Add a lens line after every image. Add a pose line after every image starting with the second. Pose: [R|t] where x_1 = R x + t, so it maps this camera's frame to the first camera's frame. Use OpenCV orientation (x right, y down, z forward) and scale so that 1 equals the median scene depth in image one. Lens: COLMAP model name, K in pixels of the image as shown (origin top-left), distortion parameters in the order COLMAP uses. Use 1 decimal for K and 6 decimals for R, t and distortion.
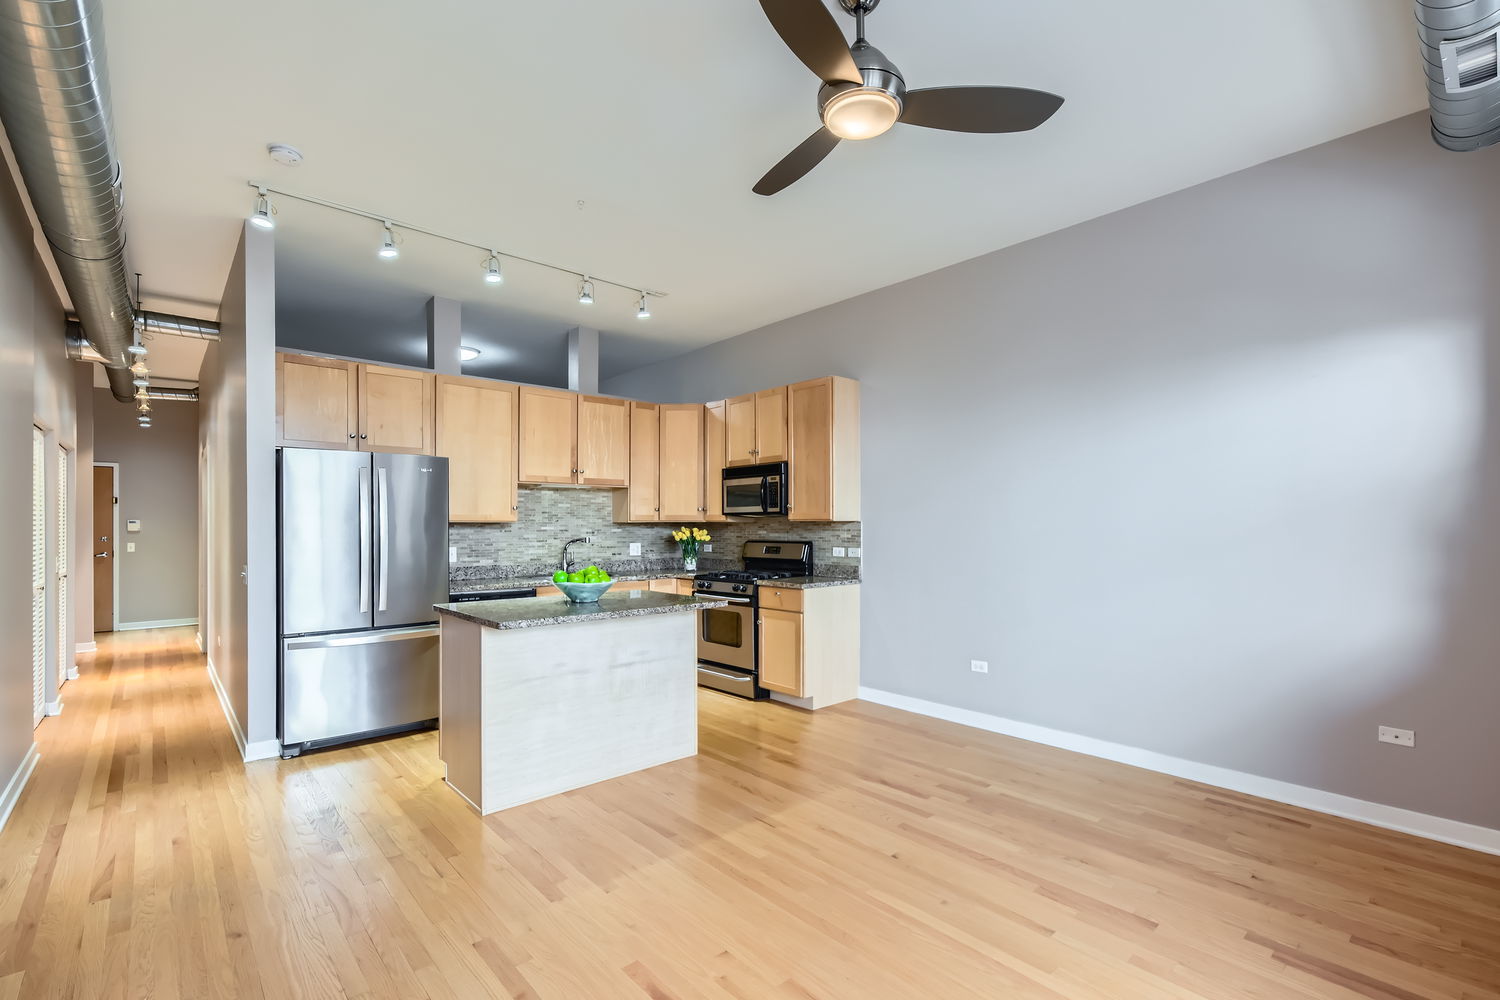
lens RADIAL K [[673.3, 0, 751.5], [0, 673.3, 520.8], [0, 0, 1]] dist [0.000825, 0.000442]
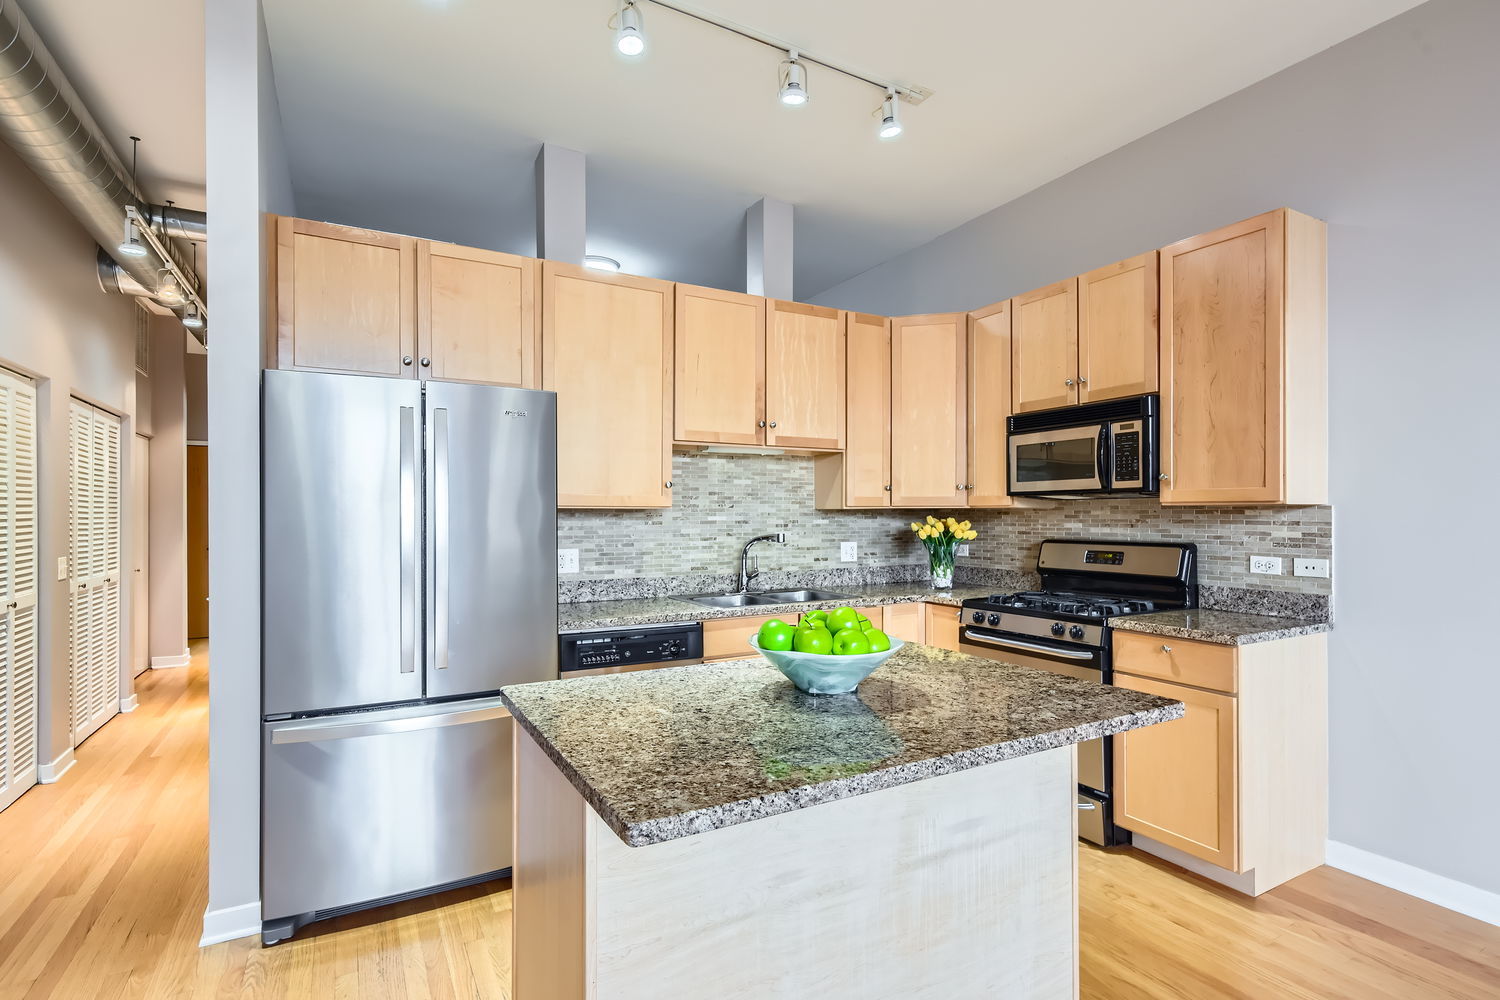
lens RADIAL K [[720.4, 0, 750.0], [0, 720.4, 500.0], [0, 0, 1]] dist [0.000878, 0.000077]
pose [[0.975920, -0.004483, -0.218081, -0.129927], [0.001608, 0.999909, -0.013358, 0.003131], [0.218122, 0.012685, 0.975839, 0.360721]]
